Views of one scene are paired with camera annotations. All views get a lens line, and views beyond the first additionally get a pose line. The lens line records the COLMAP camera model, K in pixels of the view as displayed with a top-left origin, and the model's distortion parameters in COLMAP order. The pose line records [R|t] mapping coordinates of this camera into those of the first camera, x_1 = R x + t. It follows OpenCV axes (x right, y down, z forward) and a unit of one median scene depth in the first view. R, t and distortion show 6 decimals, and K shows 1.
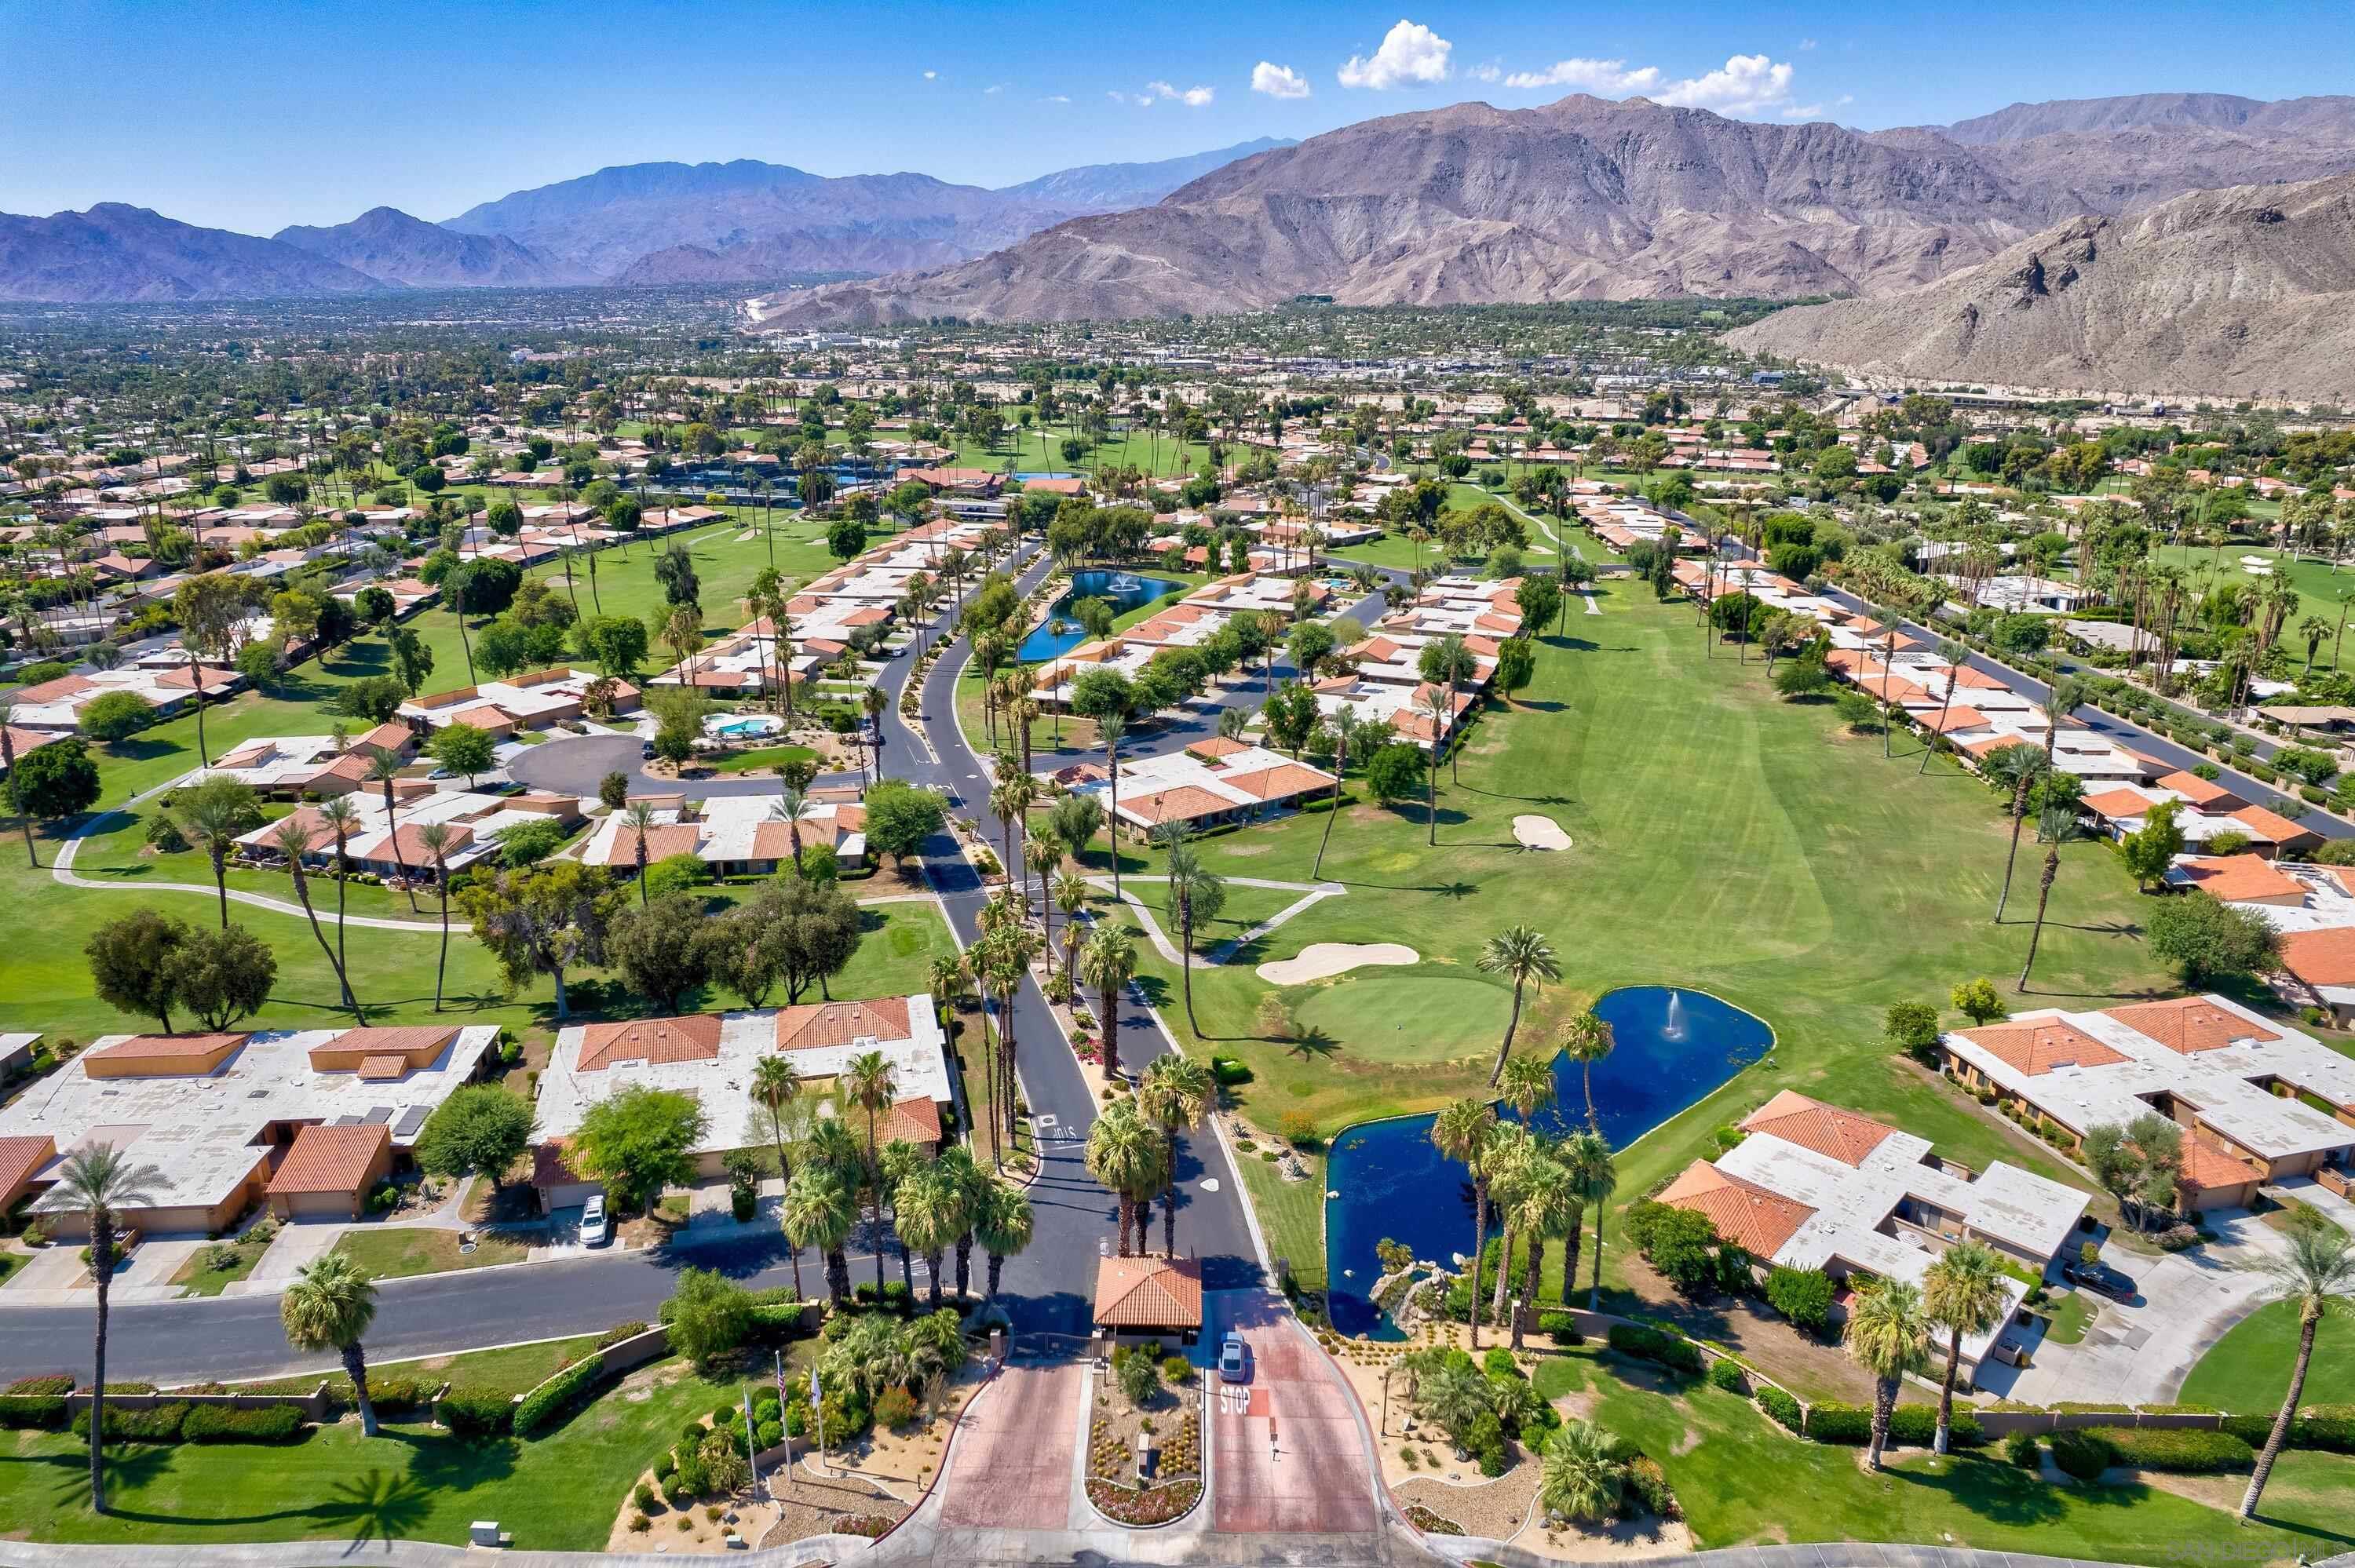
lens RADIAL K [[1517.6, 0, 1171.4], [0, 1517.6, 790.7], [0, 0, 1]] dist [-0.067520, 0.059077]
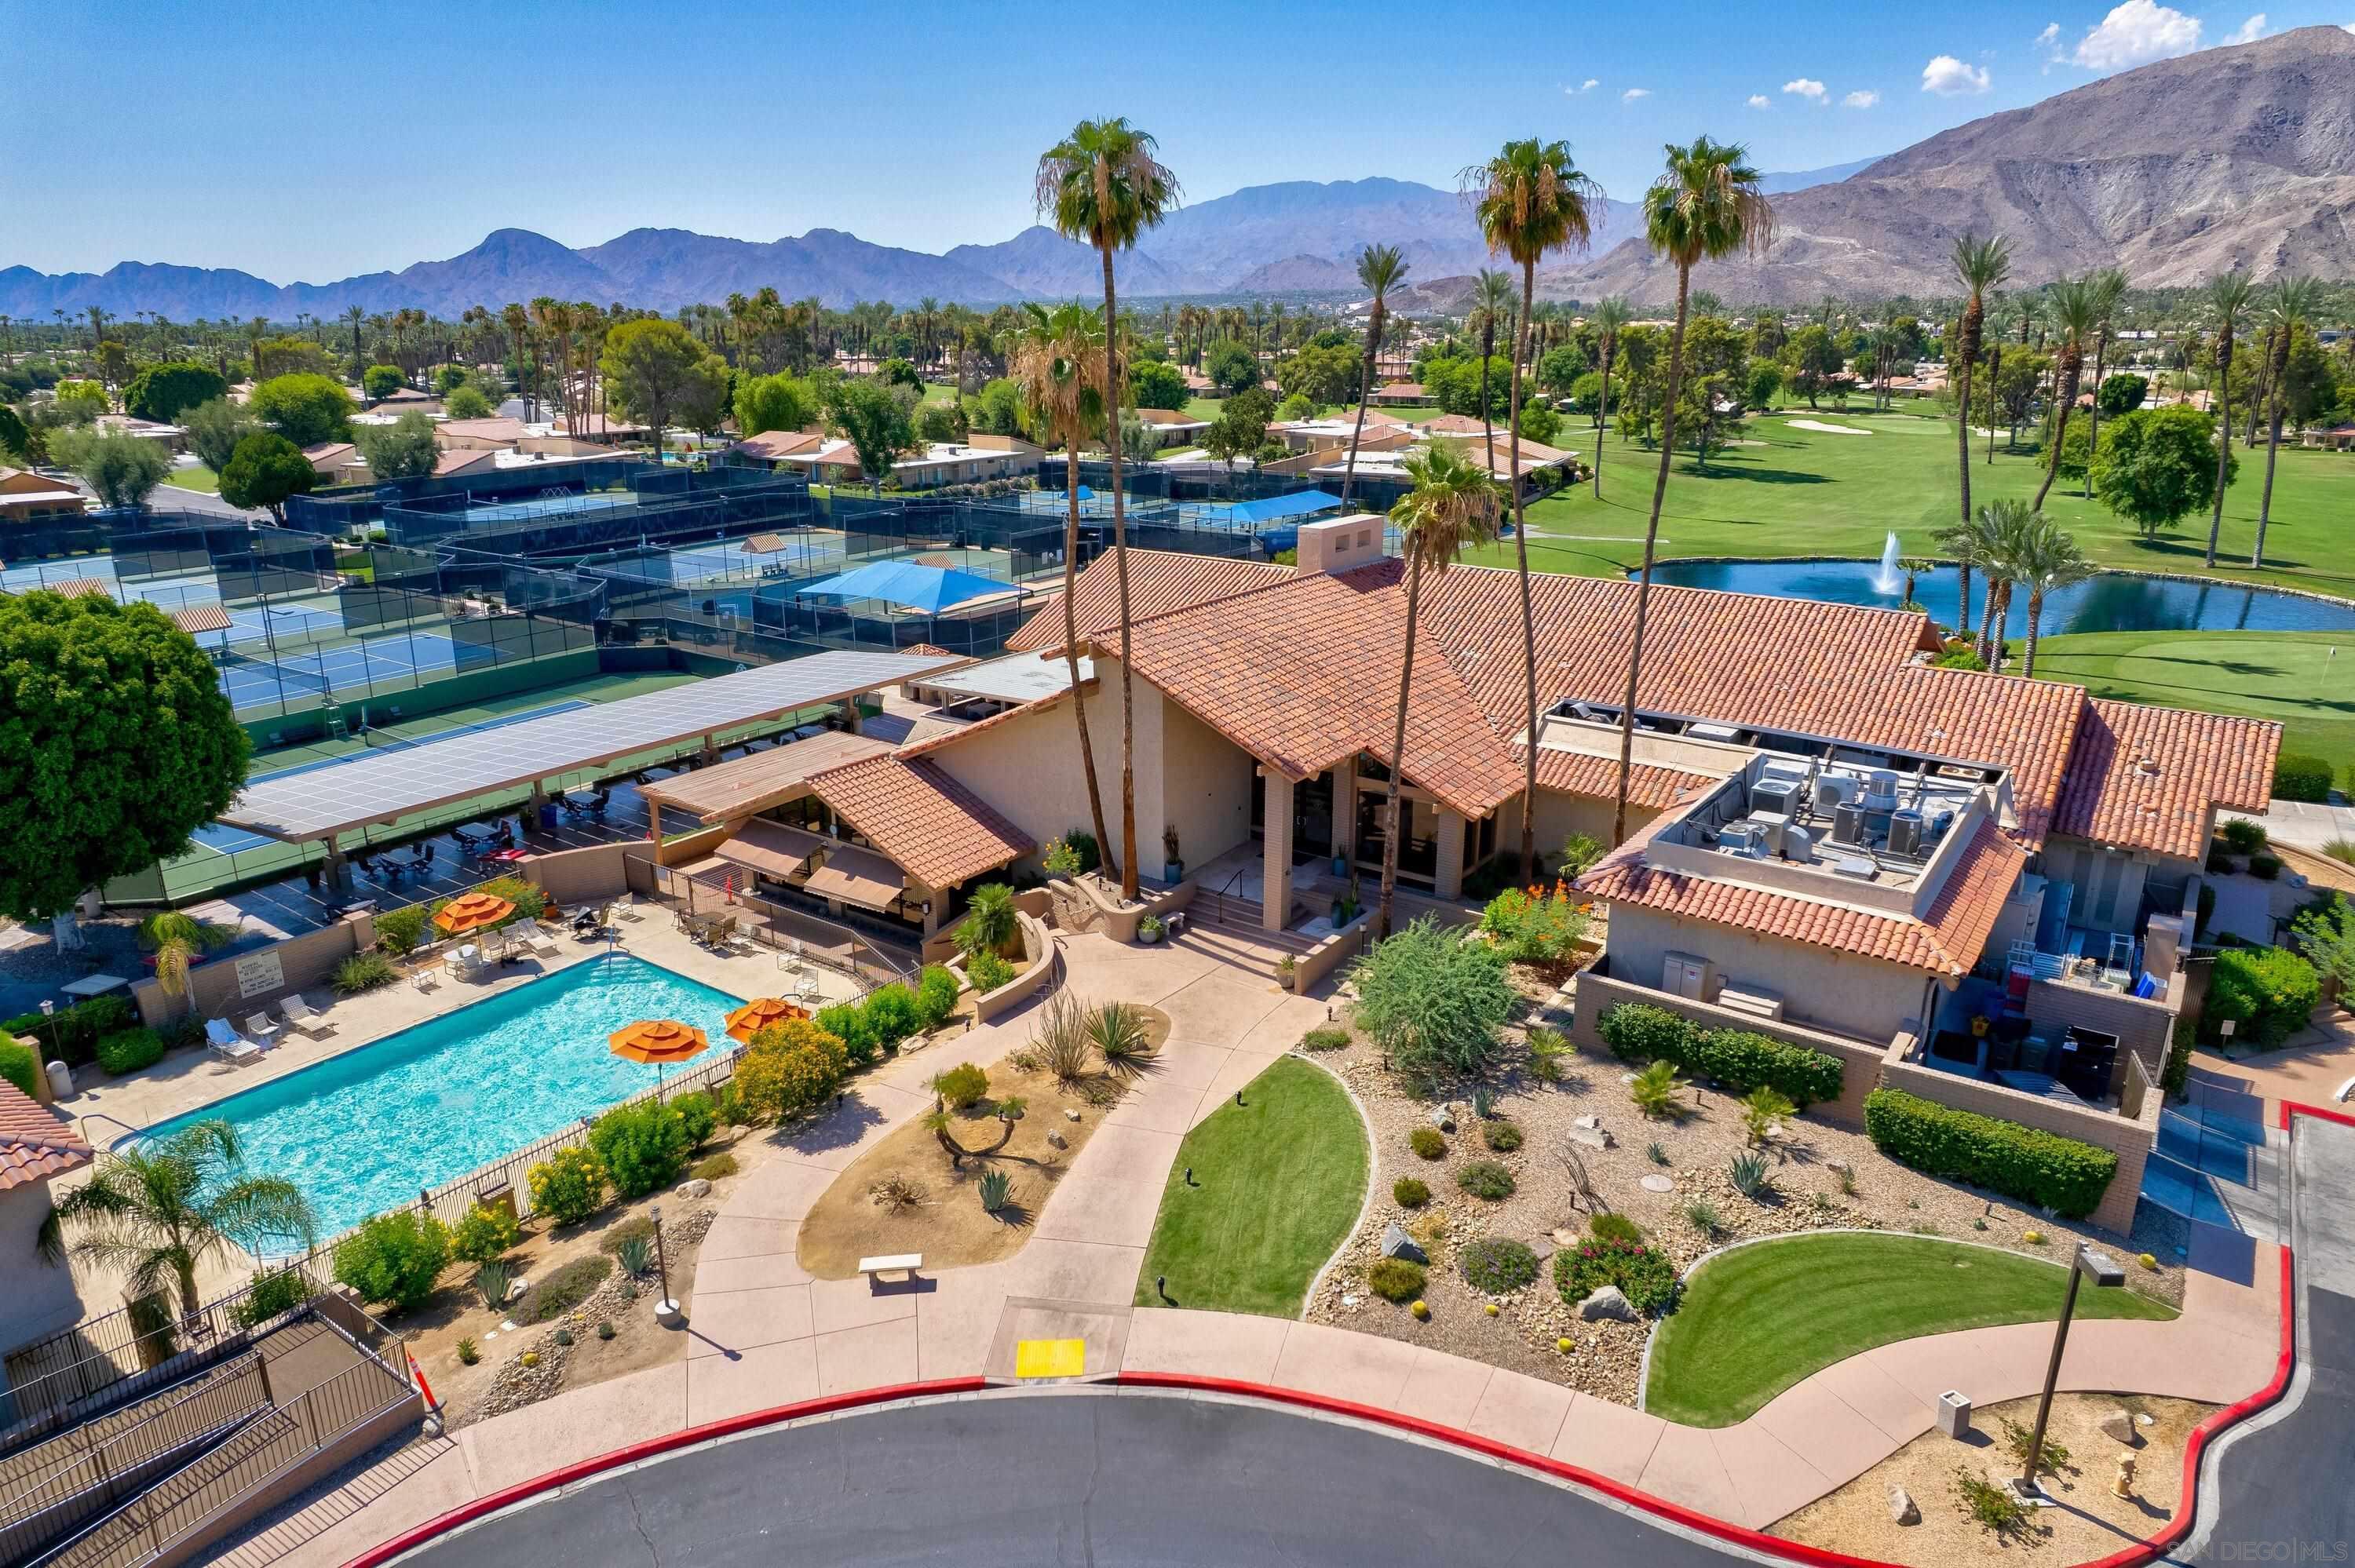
lens RADIAL K [[1517.6, 0, 1165.3], [0, 1517.6, 808.6], [0, 0, 1]] dist [-0.067520, 0.059077]
pose [[0.925354, 0.112354, -0.362073, -0.664670], [-0.112785, 0.993418, 0.020019, -0.992060], [0.361939, 0.022312, 0.931935, 4.509413]]
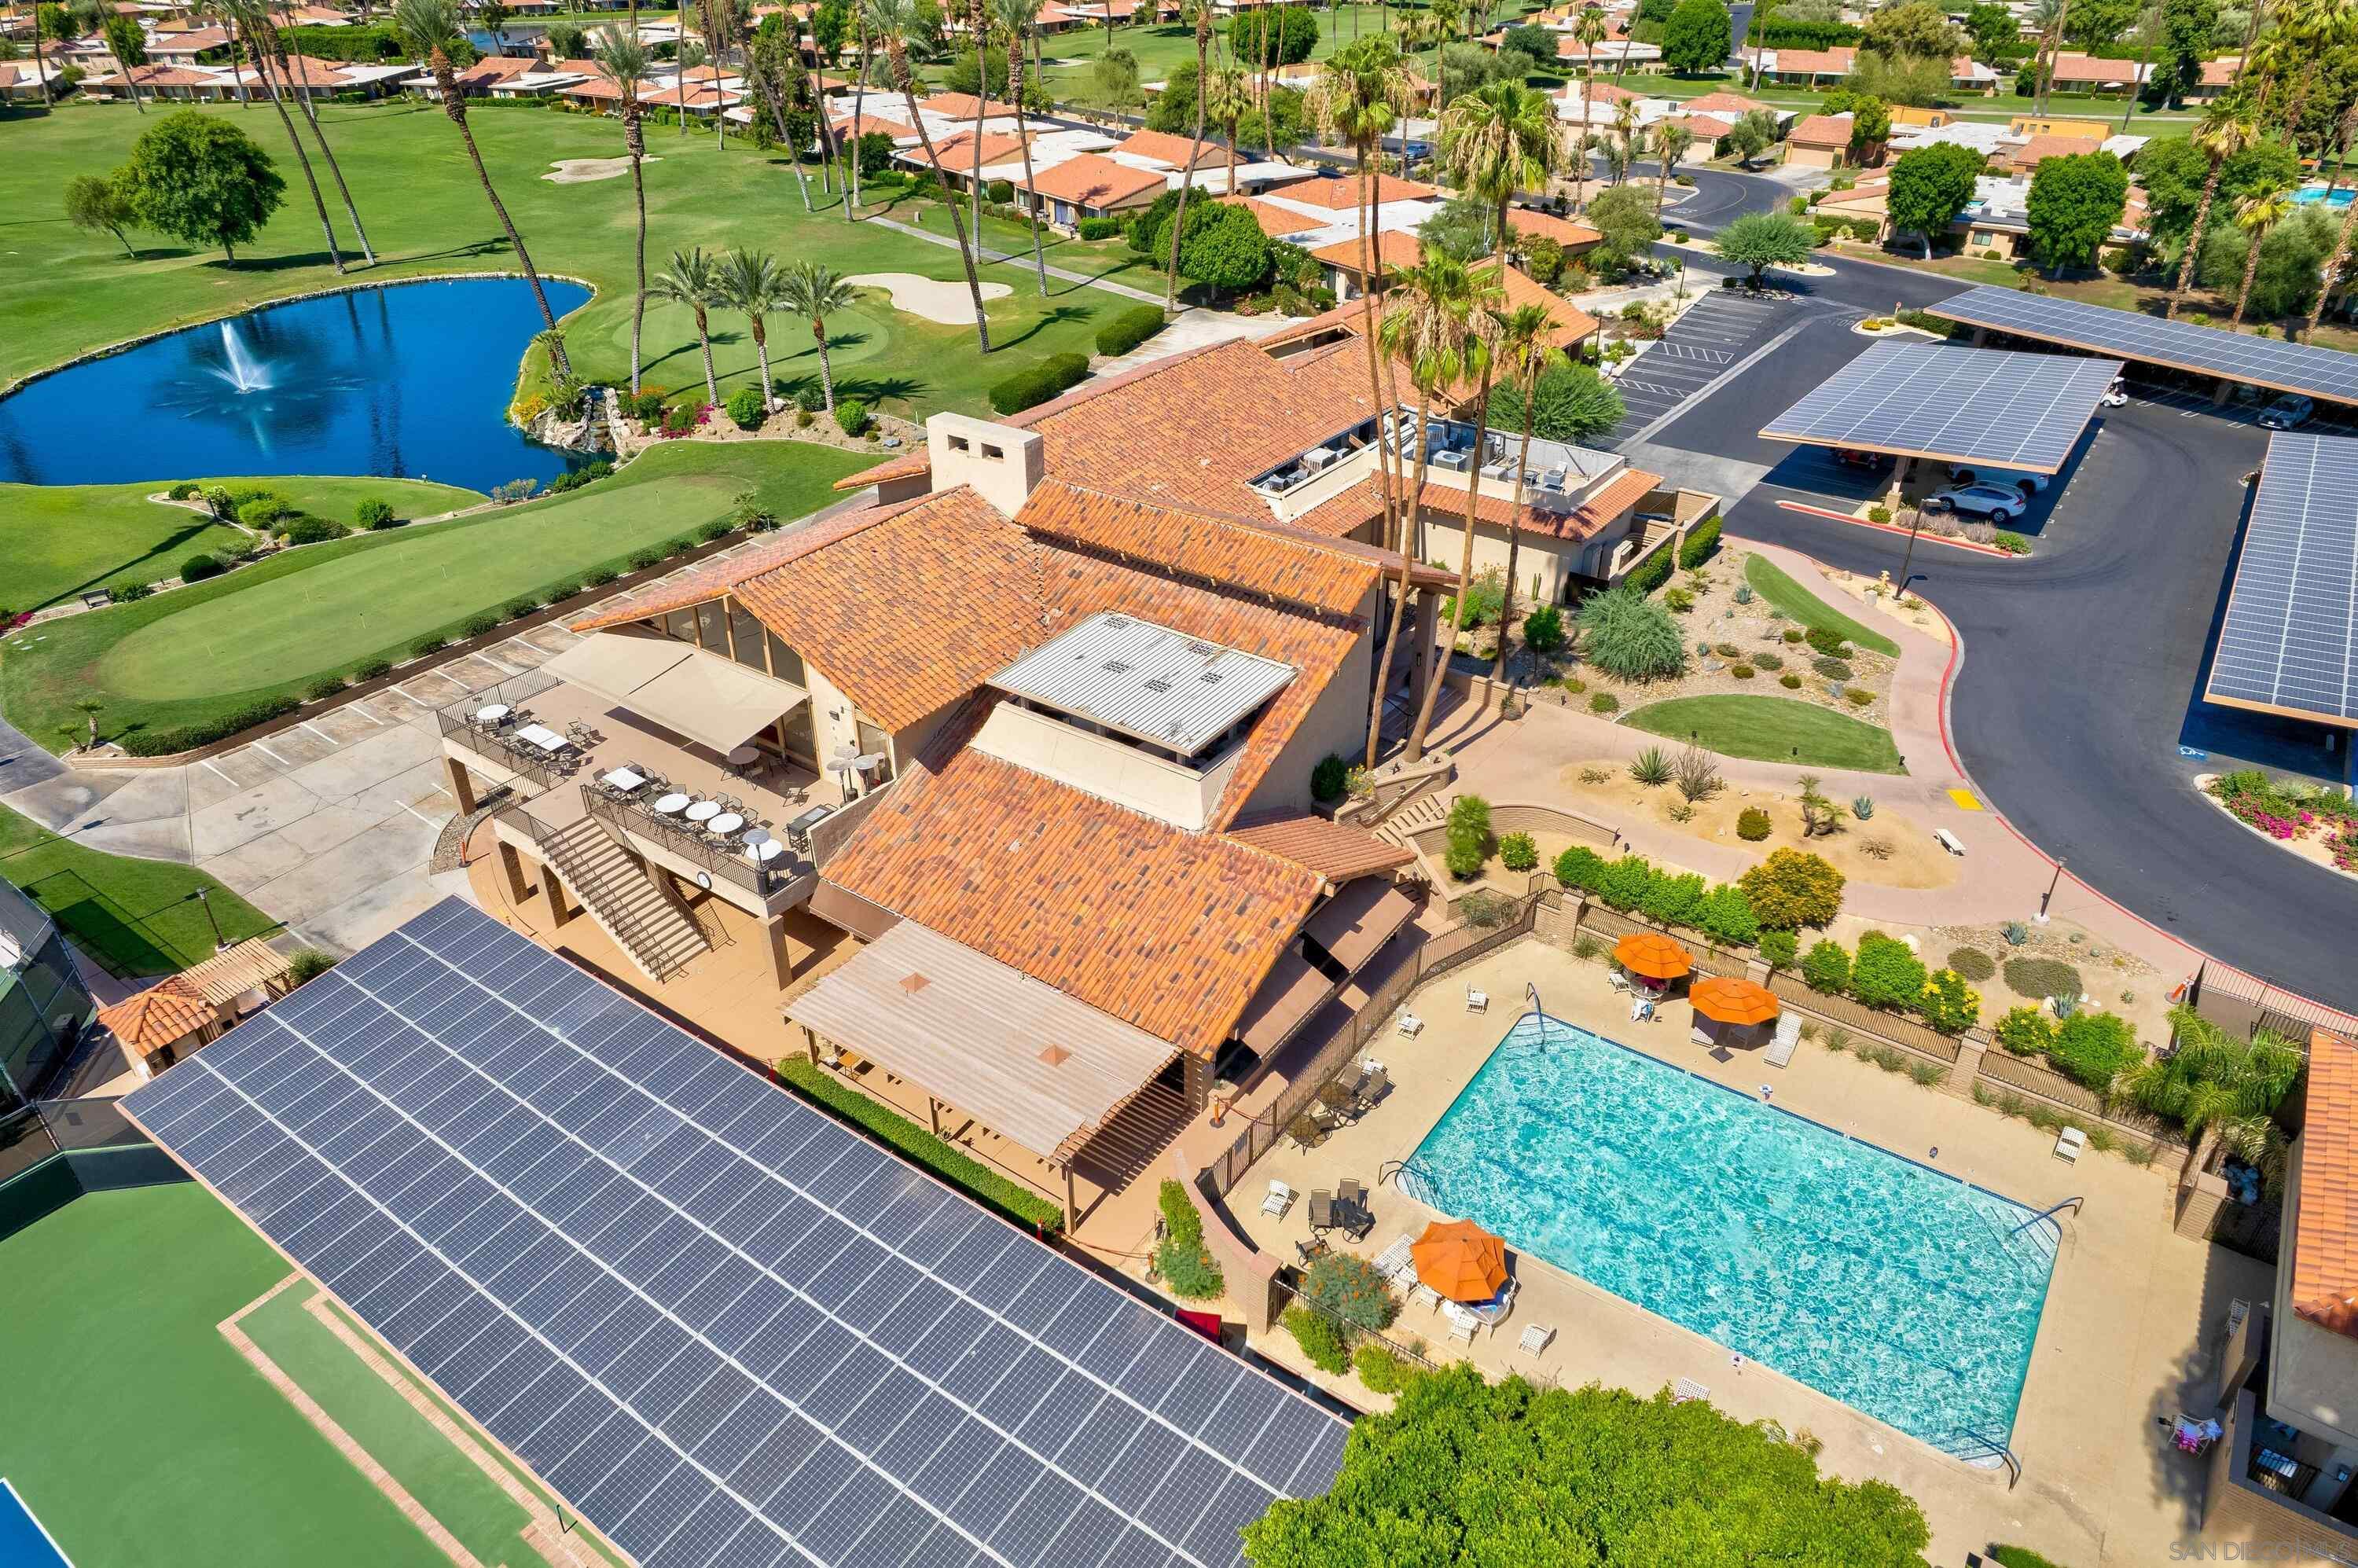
lens RADIAL K [[1519.7, 0, 1183.0], [0, 1519.7, 778.2], [0, 0, 1]] dist [-0.067520, 0.059077]
pose [[0.366379, -0.496455, 0.786956, -1.232988], [0.298716, 0.863753, 0.405832, -1.171497], [-0.881213, 0.086388, 0.464760, 4.736601]]
